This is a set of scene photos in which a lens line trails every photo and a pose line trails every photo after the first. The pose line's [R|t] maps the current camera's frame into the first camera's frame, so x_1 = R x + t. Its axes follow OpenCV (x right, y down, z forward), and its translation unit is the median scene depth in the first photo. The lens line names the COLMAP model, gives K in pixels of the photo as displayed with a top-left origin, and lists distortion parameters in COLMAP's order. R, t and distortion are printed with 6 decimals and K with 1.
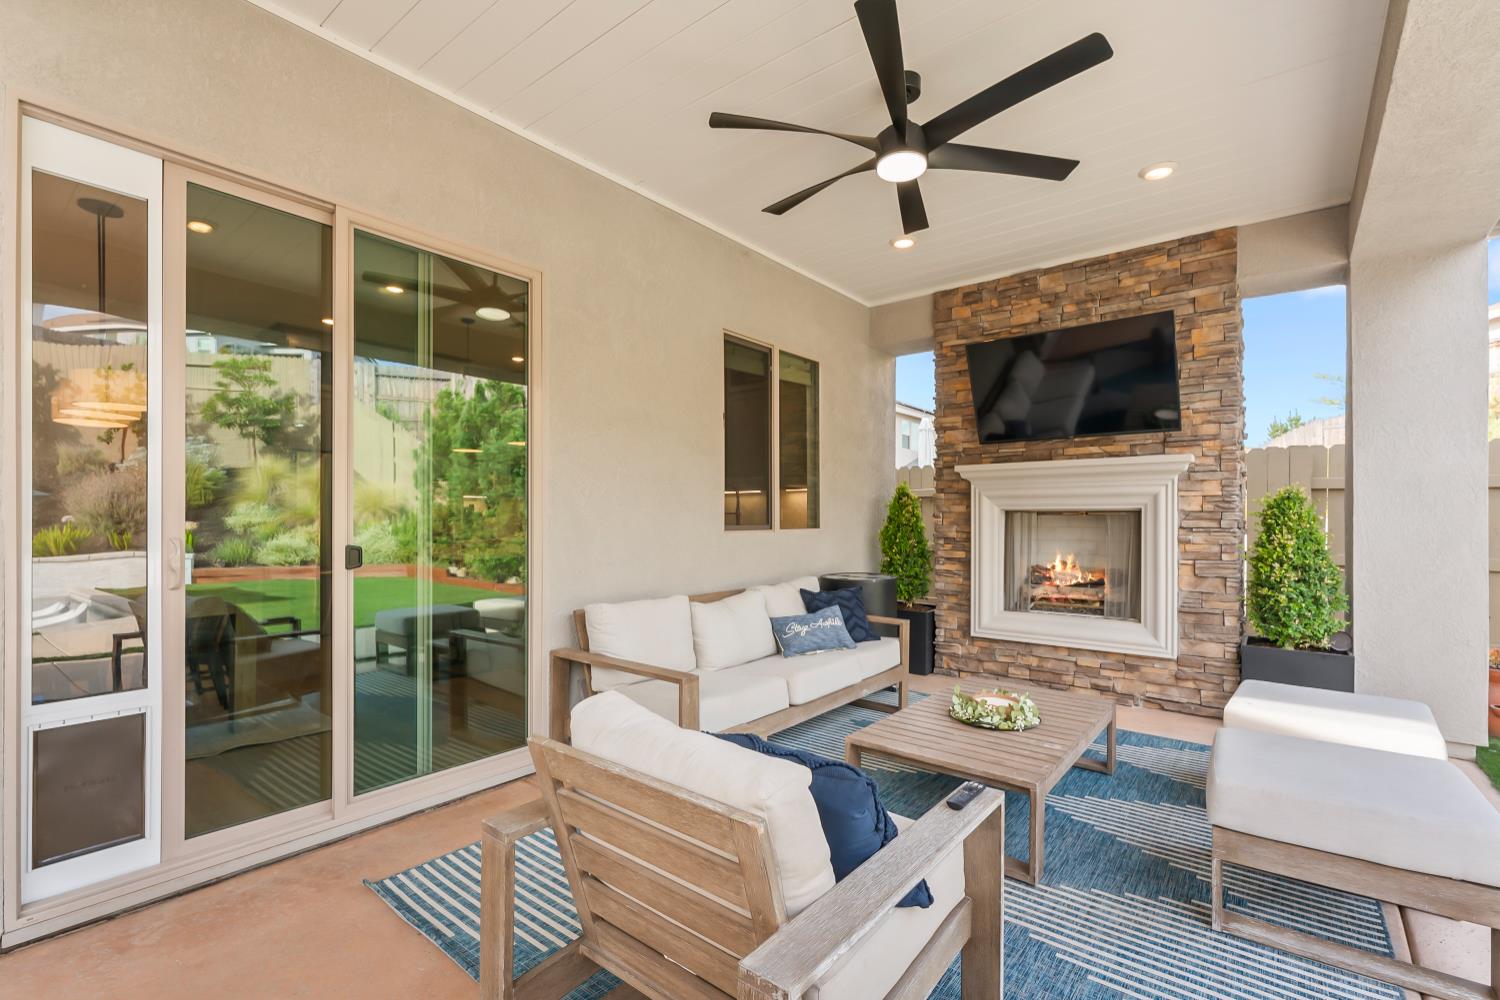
lens RADIAL K [[670.8, 0, 750.1], [0, 670.8, 520.8], [0, 0, 1]] dist [0.001476, 0.000270]
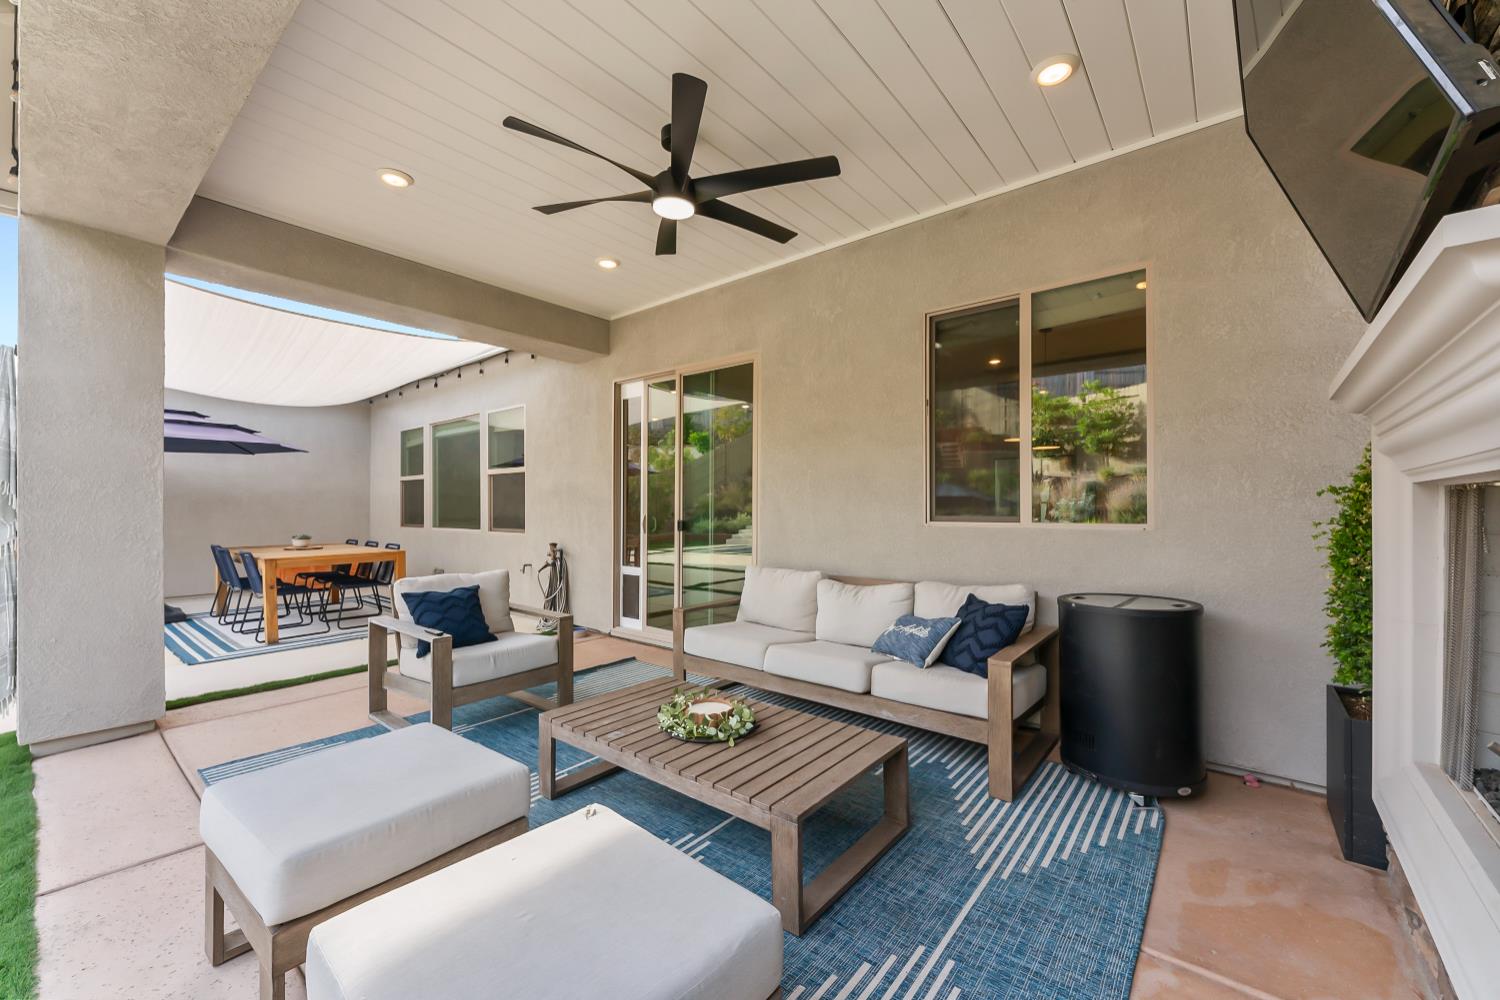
lens RADIAL K [[593.0, 0, 745.1], [0, 593.0, 506.9], [0, 0, 1]] dist [0.000439, -0.000005]
pose [[-0.007744, -0.003029, -0.999965, 0.822429], [-0.005115, 0.999982, -0.002990, -0.001442], [0.999957, 0.005092, -0.007759, 0.744562]]
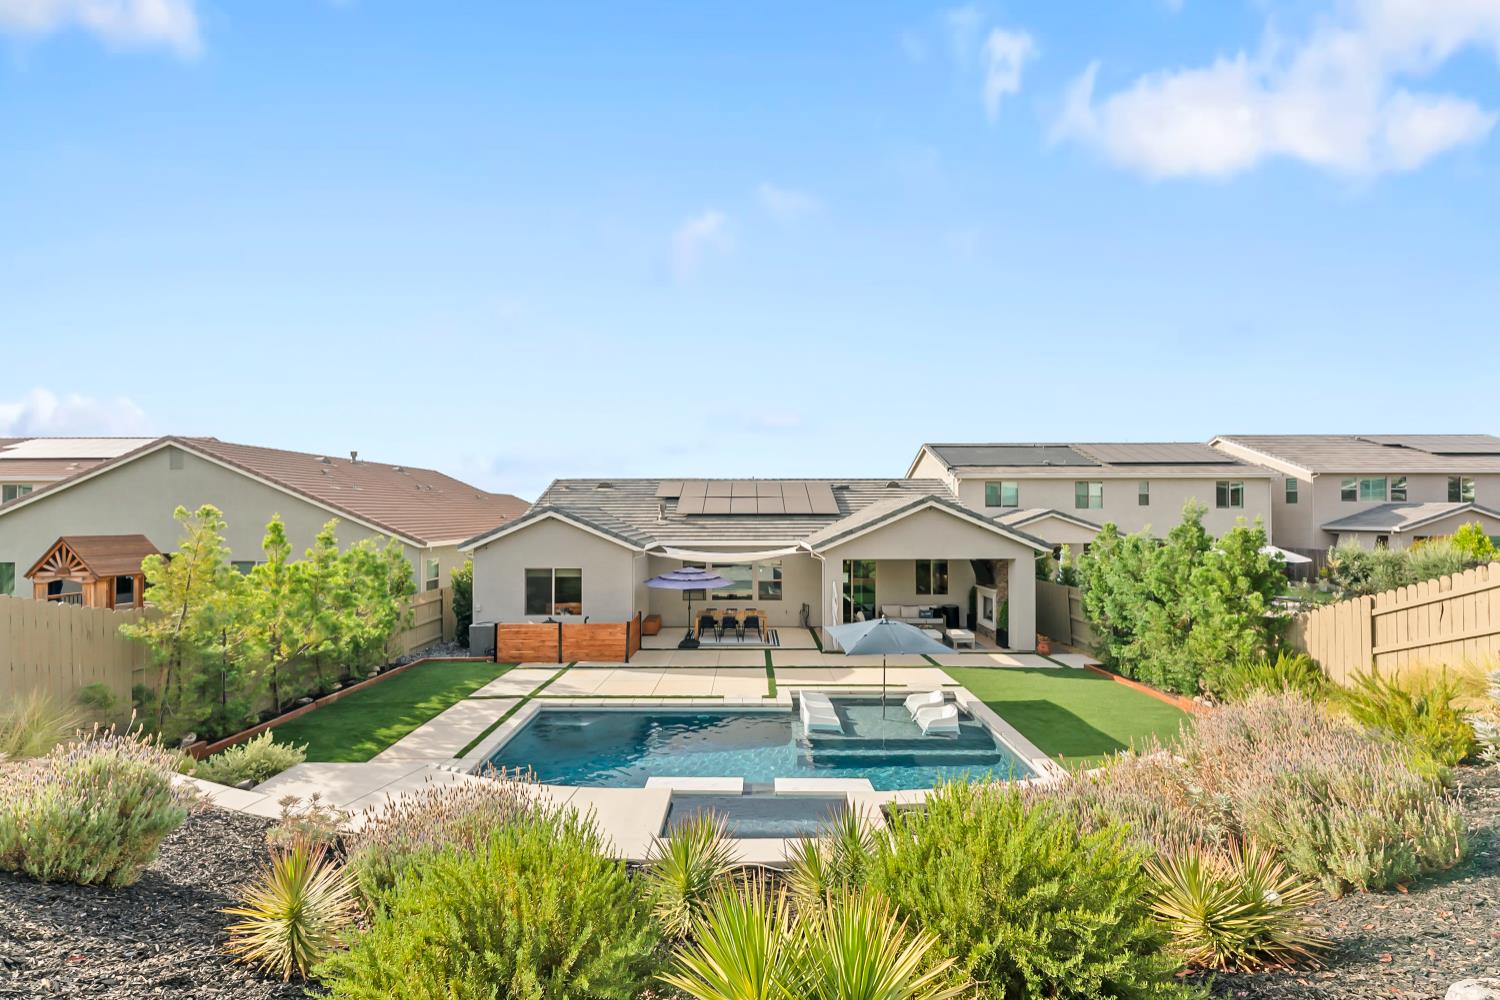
lens RADIAL K [[593.0, 0, 745.1], [0, 593.0, 506.9], [0, 0, 1]] dist [0.000439, -0.000005]
pose [[0.628877, -0.007107, -0.777472, 2.872384], [-0.000398, 0.999955, -0.009463, -0.660593], [0.777504, 0.006261, 0.628846, -3.159989]]
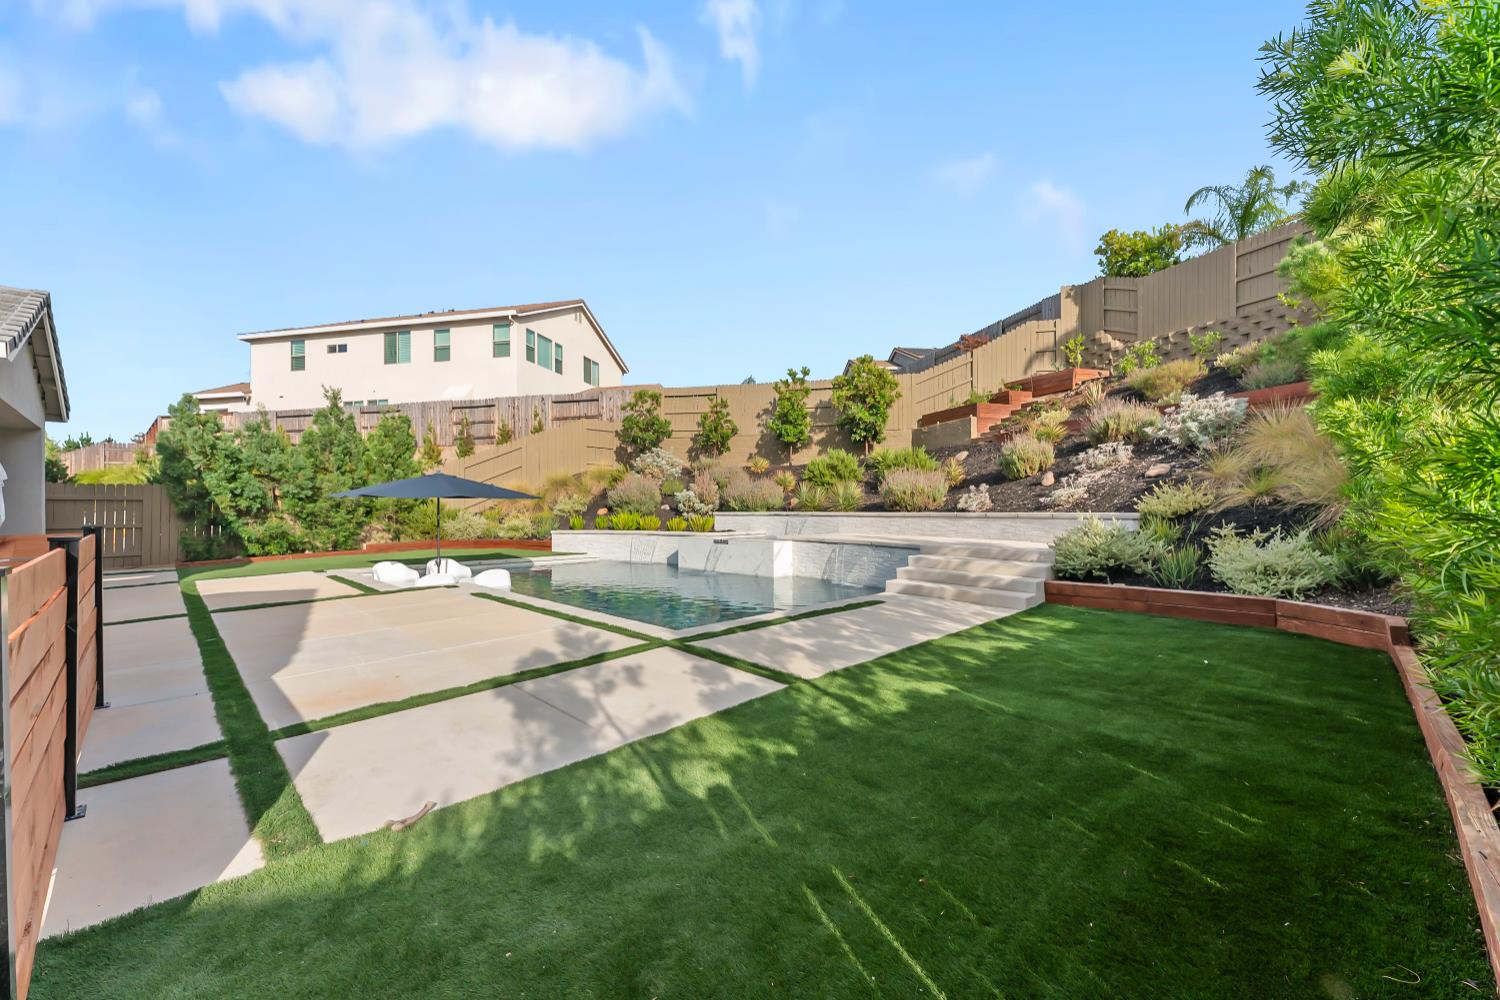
lens RADIAL K [[596.8, 0, 741.5], [0, 596.8, 510.2], [0, 0, 1]] dist [0.002707, 0.000084]
pose [[0.111185, -0.001094, 0.993799, -1.276758], [0.007929, 0.999969, 0.000214, 0.019248], [-0.993768, 0.007856, 0.111190, -2.381447]]
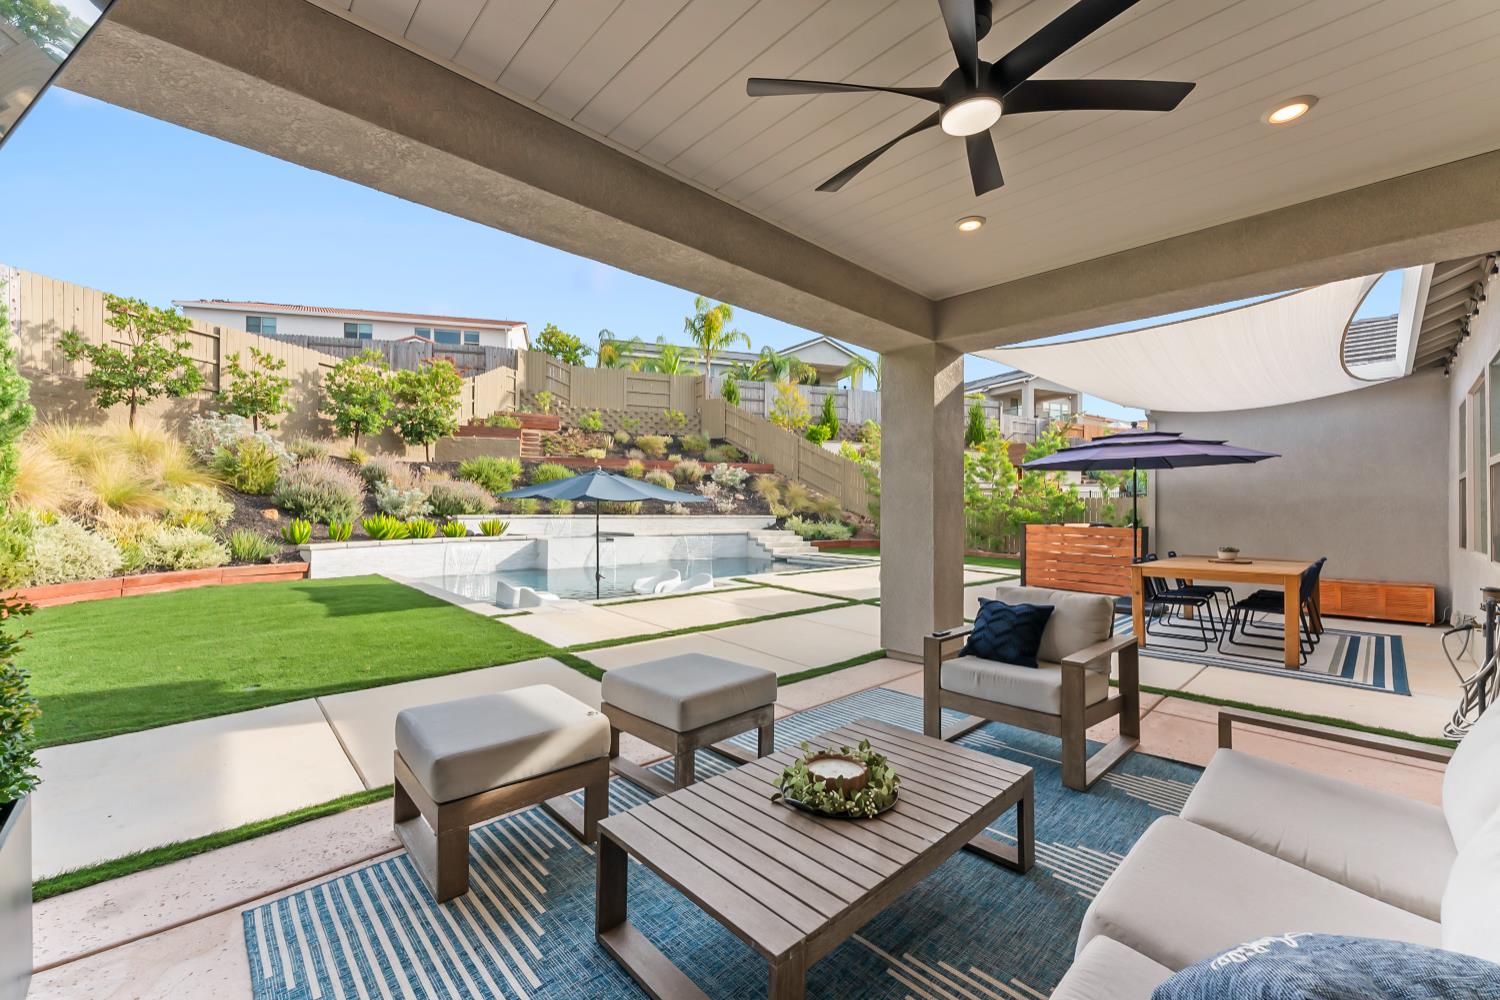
lens RADIAL K [[593.0, 0, 745.1], [0, 593.0, 506.9], [0, 0, 1]] dist [0.000439, -0.000005]
pose [[-0.990711, -0.004737, 0.135902, 0.264262], [-0.005185, 0.999982, -0.002938, -0.014019], [-0.135885, -0.003615, -0.990718, 1.176102]]
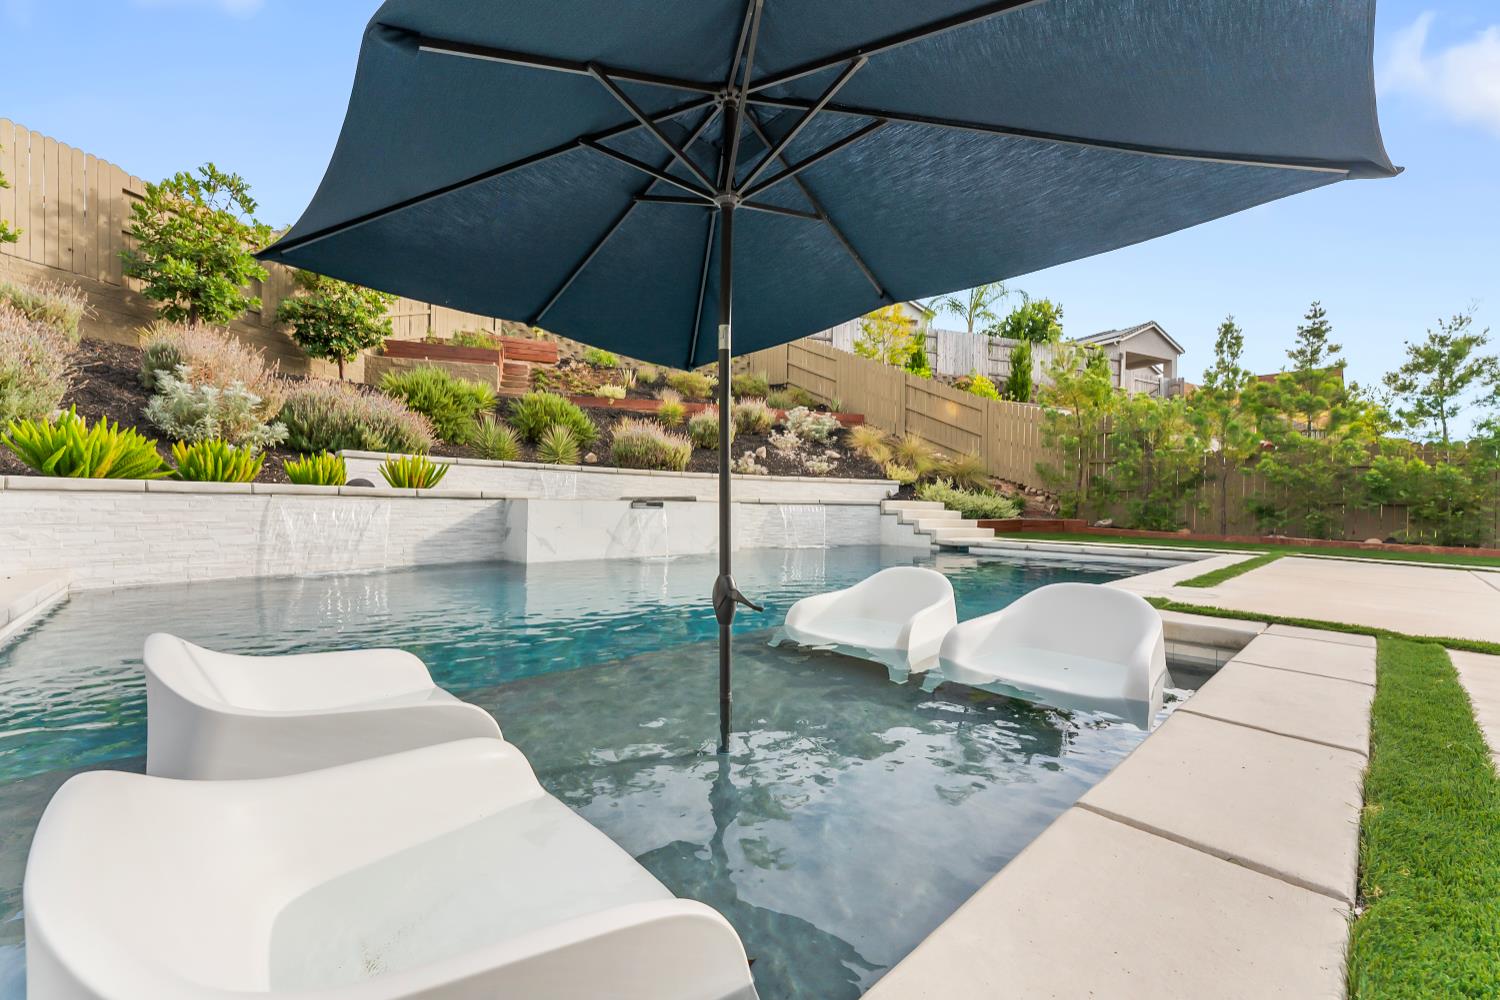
lens RADIAL K [[593.0, 0, 745.1], [0, 593.0, 506.9], [0, 0, 1]] dist [0.000439, -0.000005]
pose [[-0.990801, -0.013492, 0.134652, 0.996492], [-0.012873, 0.999902, 0.005467, 0.158688], [-0.134713, 0.003684, -0.990878, -0.411870]]
